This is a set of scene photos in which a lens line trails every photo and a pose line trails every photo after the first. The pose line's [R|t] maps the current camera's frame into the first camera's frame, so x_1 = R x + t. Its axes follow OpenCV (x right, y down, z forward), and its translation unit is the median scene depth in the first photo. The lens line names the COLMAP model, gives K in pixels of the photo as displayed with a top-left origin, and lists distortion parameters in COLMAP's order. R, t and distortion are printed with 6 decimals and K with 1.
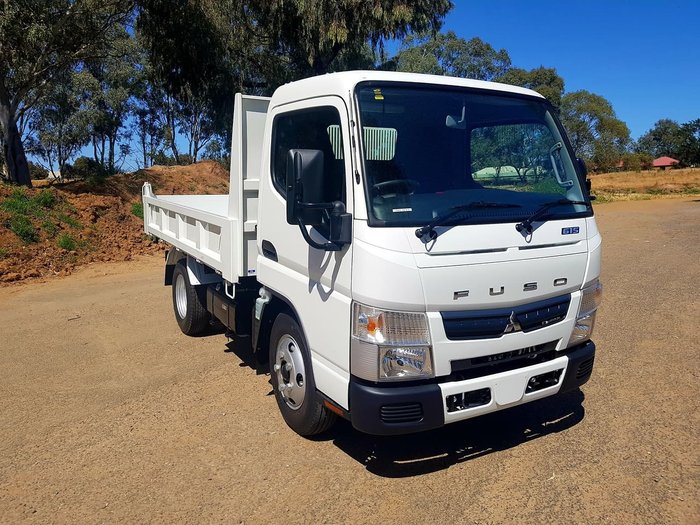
lens RADIAL K [[544.5, 0, 340.1], [0, 544.5, 240.0], [0, 0, 1]] dist [0.064750, -0.097044]
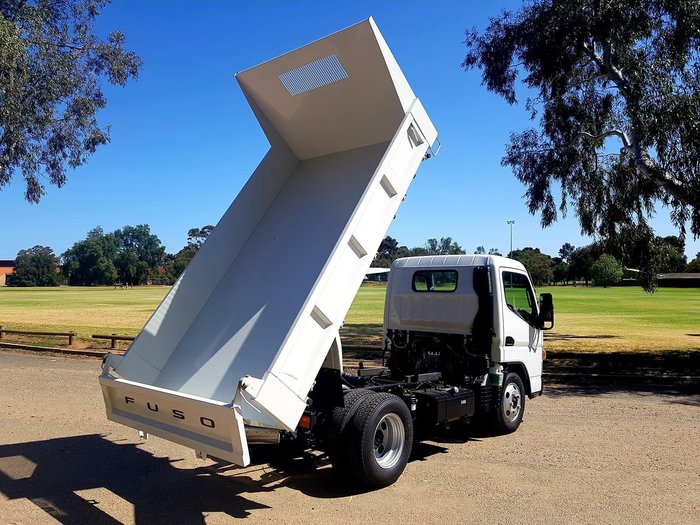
lens RADIAL K [[548.1, 0, 346.5], [0, 548.1, 240.2], [0, 0, 1]] dist [0.059629, -0.096435]
pose [[-0.323036, 0.098450, 0.941252, -0.341003], [0.079384, 0.993888, -0.076711, -0.043514], [-0.943051, 0.049940, -0.328877, 0.411024]]
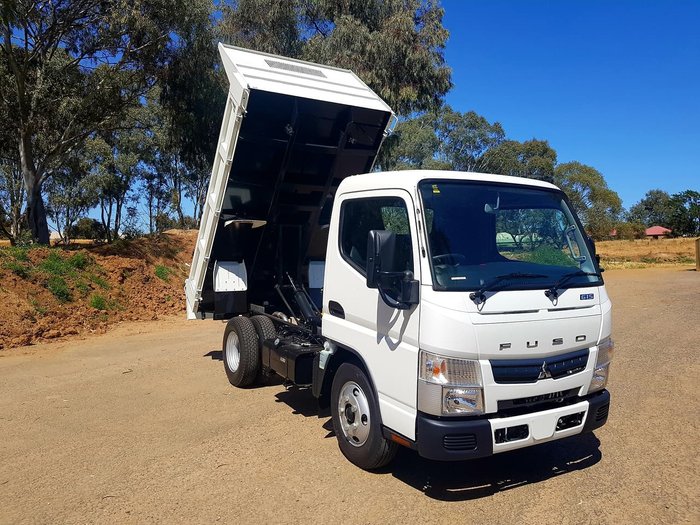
lens RADIAL K [[544.5, 0, 340.1], [0, 544.5, 240.0], [0, 0, 1]] dist [0.064750, -0.097044]
pose [[0.999883, 0.013916, 0.006395, -0.025200], [-0.013085, 0.993224, -0.115477, 0.001085], [-0.007958, 0.115380, 0.993290, -0.041552]]
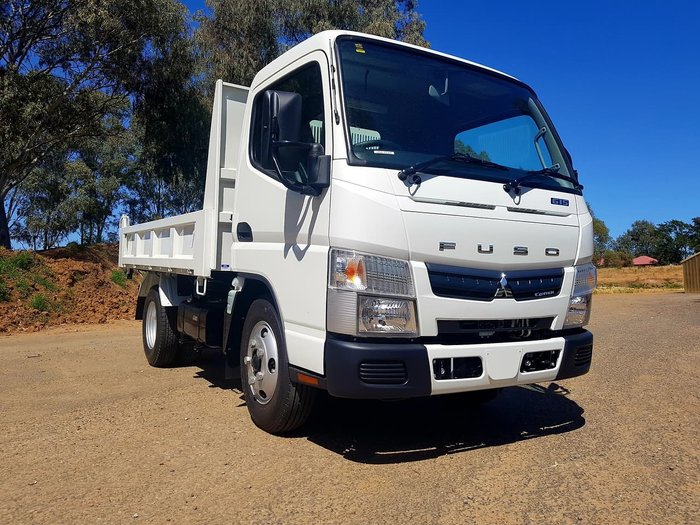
lens RADIAL K [[543.9, 0, 343.4], [0, 543.9, 248.1], [0, 0, 1]] dist [0.066691, -0.103317]
pose [[0.999489, 0.015294, 0.028072, 0.002845], [-0.010530, 0.986637, -0.162596, 0.037878], [-0.030184, 0.162217, 0.986293, 0.014002]]
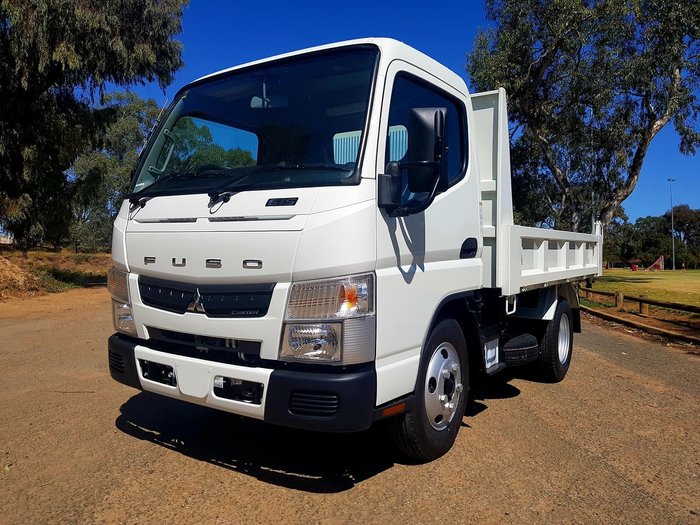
lens RADIAL K [[550.3, 0, 348.9], [0, 550.3, 247.1], [0, 0, 1]] dist [0.008152, -0.006742]
pose [[0.454623, -0.013324, -0.890584, 0.196119], [-0.131484, 0.987929, -0.081900, 0.016480], [0.880925, 0.154332, 0.447384, 0.127921]]
